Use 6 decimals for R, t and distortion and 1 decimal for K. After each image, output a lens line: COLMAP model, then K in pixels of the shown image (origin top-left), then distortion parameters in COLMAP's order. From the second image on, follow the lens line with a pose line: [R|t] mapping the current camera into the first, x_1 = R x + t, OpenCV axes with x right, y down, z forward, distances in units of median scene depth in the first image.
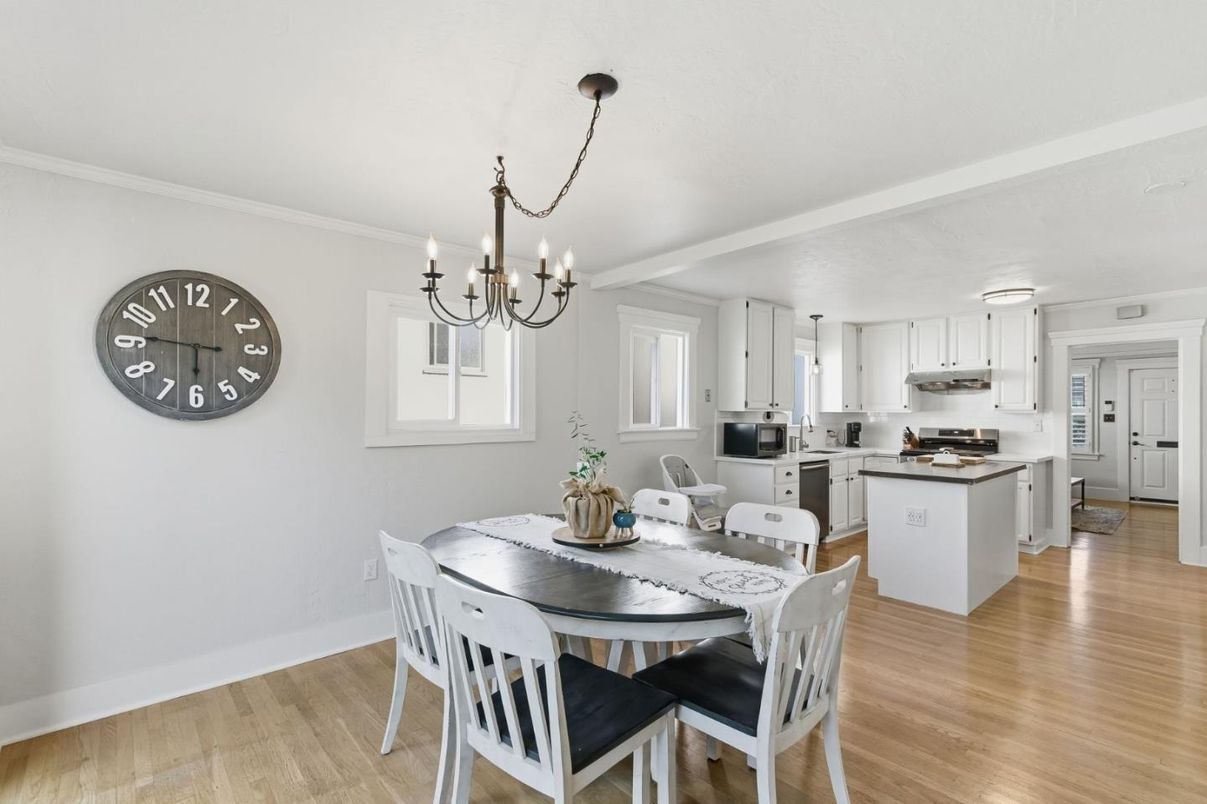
lens RADIAL K [[547.8, 0, 601.5], [0, 547.8, 413.7], [0, 0, 1]] dist [0.004515, -0.000572]
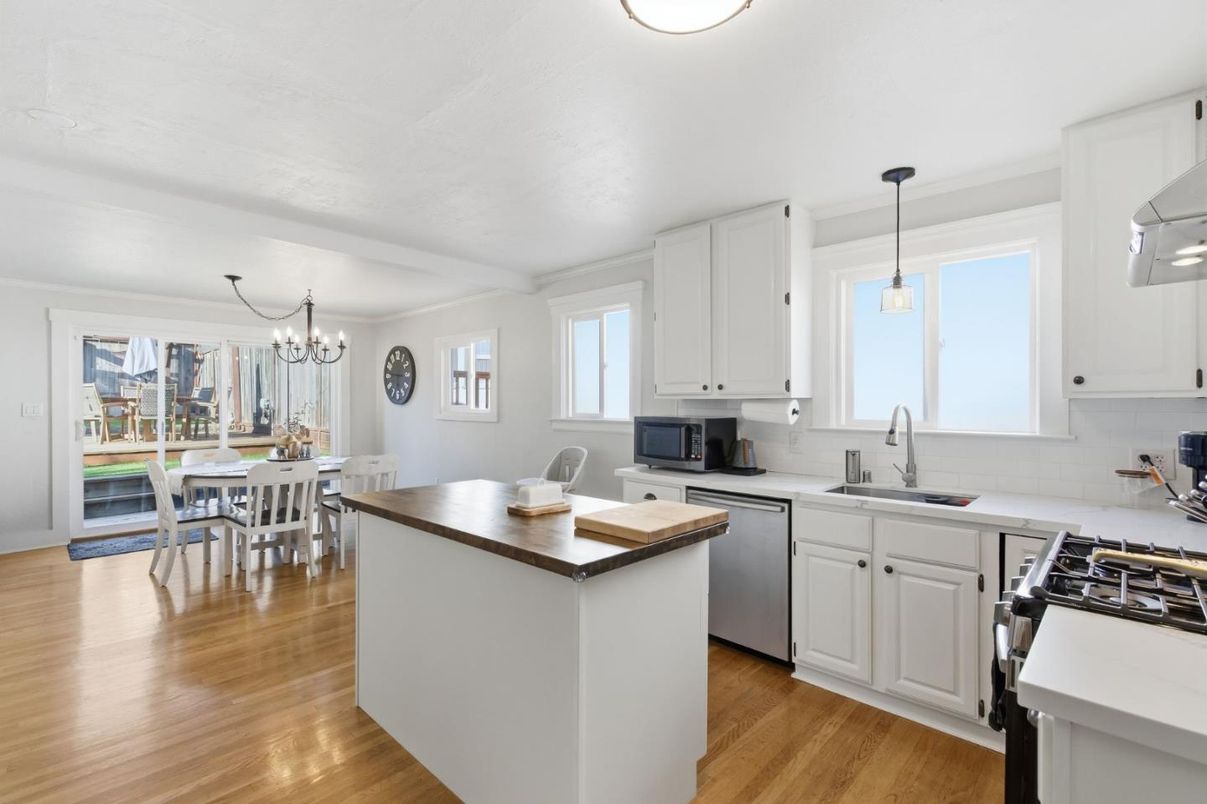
lens RADIAL K [[547.8, 0, 594.8], [0, 547.8, 403.2], [0, 0, 1]] dist [0.004515, -0.000572]
pose [[0.077578, 0.000620, -0.996986, 1.004613], [-0.003210, 0.999995, 0.000372, 0.001571], [0.996981, 0.003172, 0.077580, 0.917489]]
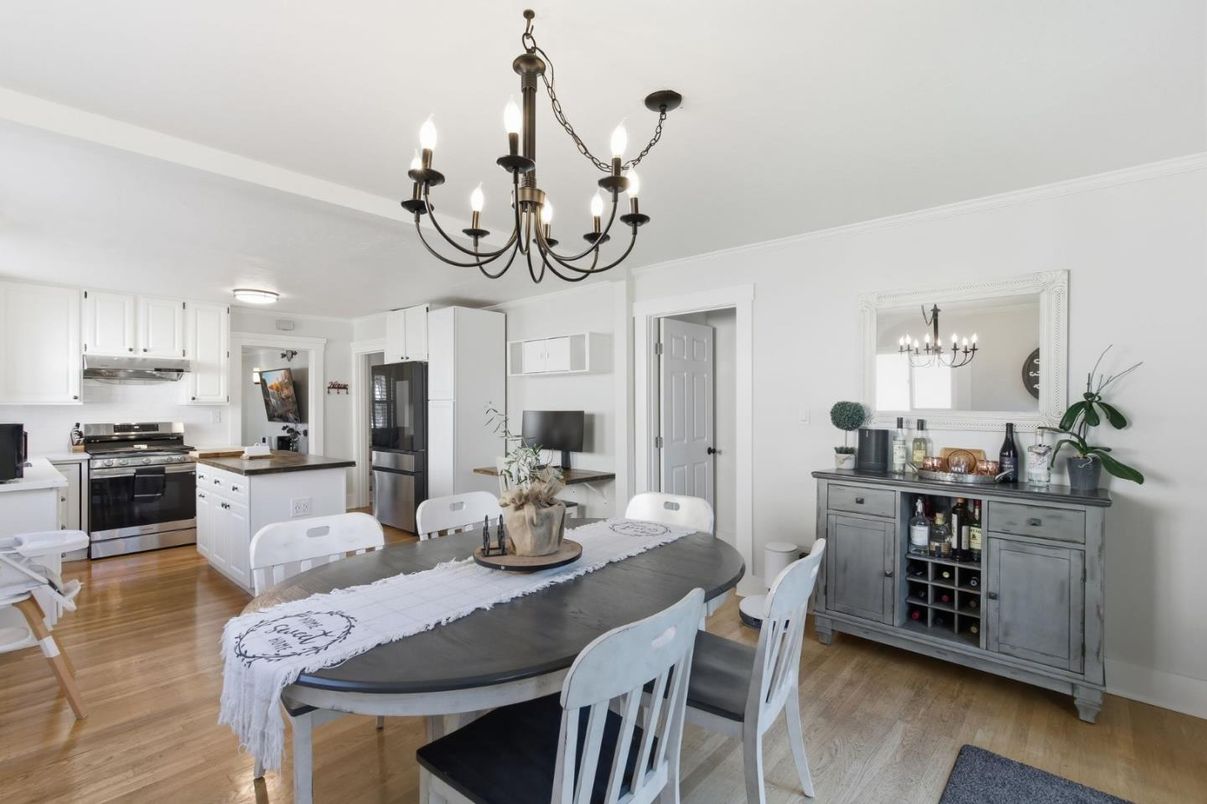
lens RADIAL K [[547.8, 0, 599.1], [0, 547.8, 406.5], [0, 0, 1]] dist [0.004515, -0.000572]
pose [[-0.101314, -0.005762, 0.994838, -0.387814], [0.004806, 0.999969, 0.006281, -0.001968], [-0.994843, 0.005417, -0.101283, 0.442851]]
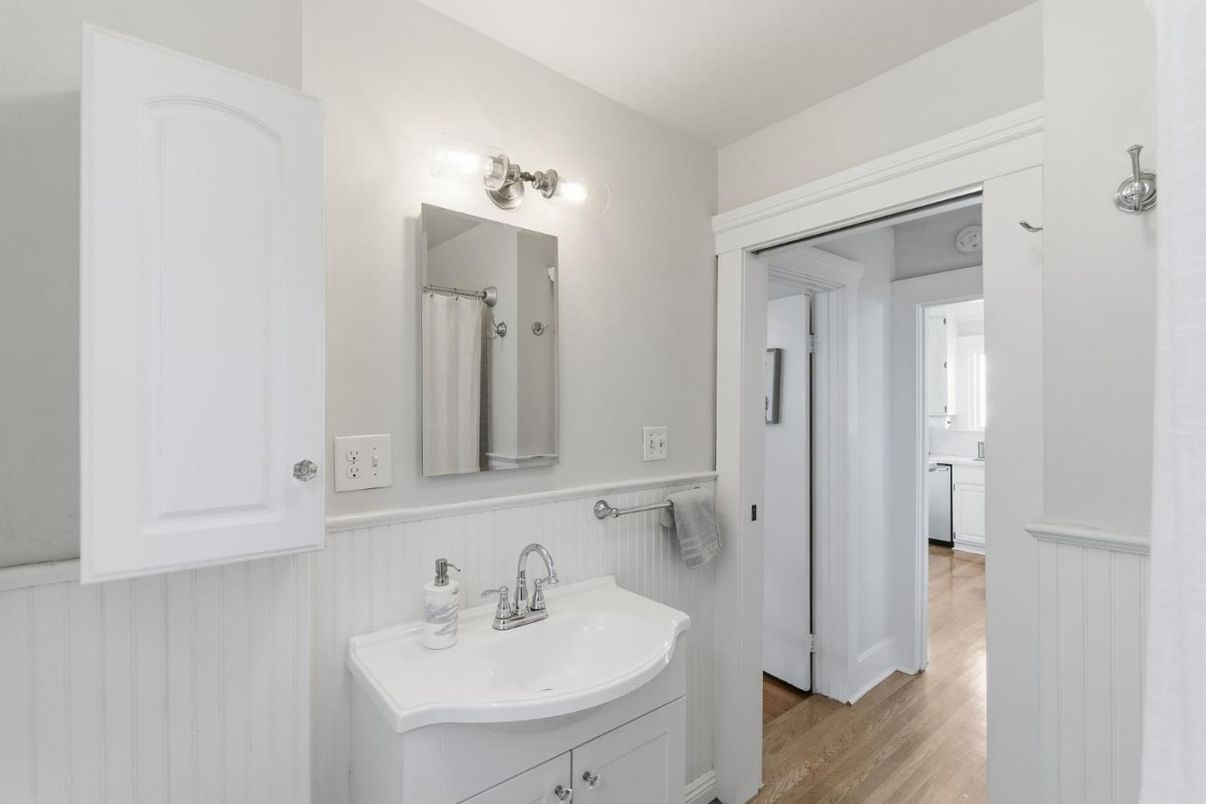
lens RADIAL K [[547.4, 0, 602.6], [0, 547.4, 407.6], [0, 0, 1]] dist [0.004515, -0.000572]
pose [[-0.042891, -0.006805, -0.999057, 1.650801], [-0.001049, 0.999977, -0.006766, -0.012807], [0.999079, 0.000758, -0.042898, 0.476257]]
